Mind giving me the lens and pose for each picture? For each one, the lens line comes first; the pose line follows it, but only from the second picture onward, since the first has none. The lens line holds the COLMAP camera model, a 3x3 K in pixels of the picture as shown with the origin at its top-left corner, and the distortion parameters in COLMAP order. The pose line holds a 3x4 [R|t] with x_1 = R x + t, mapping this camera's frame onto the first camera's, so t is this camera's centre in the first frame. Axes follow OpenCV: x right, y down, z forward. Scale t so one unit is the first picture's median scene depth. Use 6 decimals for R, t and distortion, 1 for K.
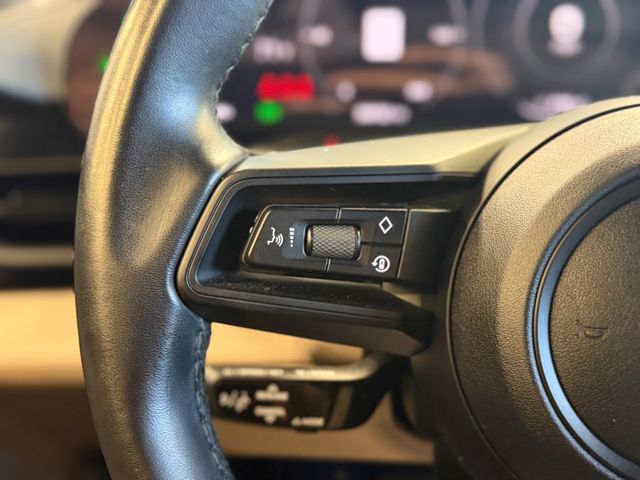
lens RADIAL K [[740.2, 0, 320.0], [0, 740.2, 240.0], [0, 0, 1]] dist [0.021489, 0.011169]
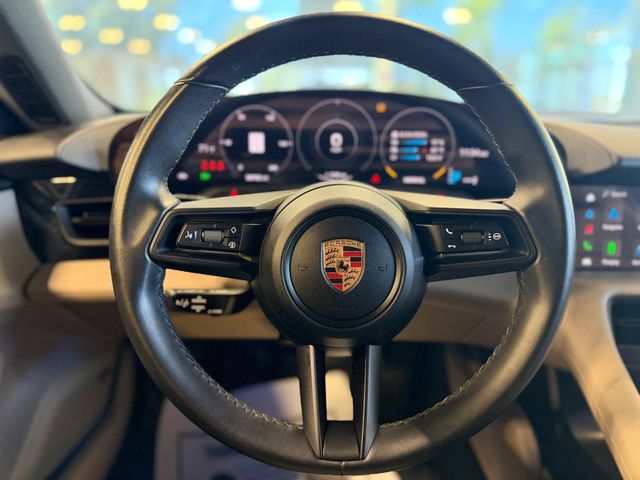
lens RADIAL K [[417.8, 0, 320.0], [0, 417.8, 240.0], [0, 0, 1]] dist [-0.003340, -0.000932]
pose [[0.991557, -0.007598, 0.129451, 0.196775], [0.005045, 0.999787, 0.020037, -0.012833], [-0.129575, -0.019215, 0.991383, -0.496084]]
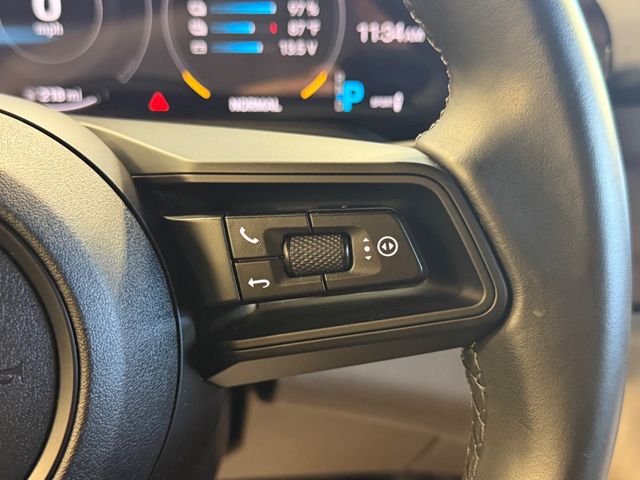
lens RADIAL K [[740.2, 0, 320.0], [0, 740.2, 240.0], [0, 0, 1]] dist [0.021489, 0.011169]
pose [[0.966821, -0.036730, 0.252802, 0.700612], [0.034767, 0.999321, 0.012229, -0.012948], [-0.253079, -0.003034, 0.967441, 0.077758]]
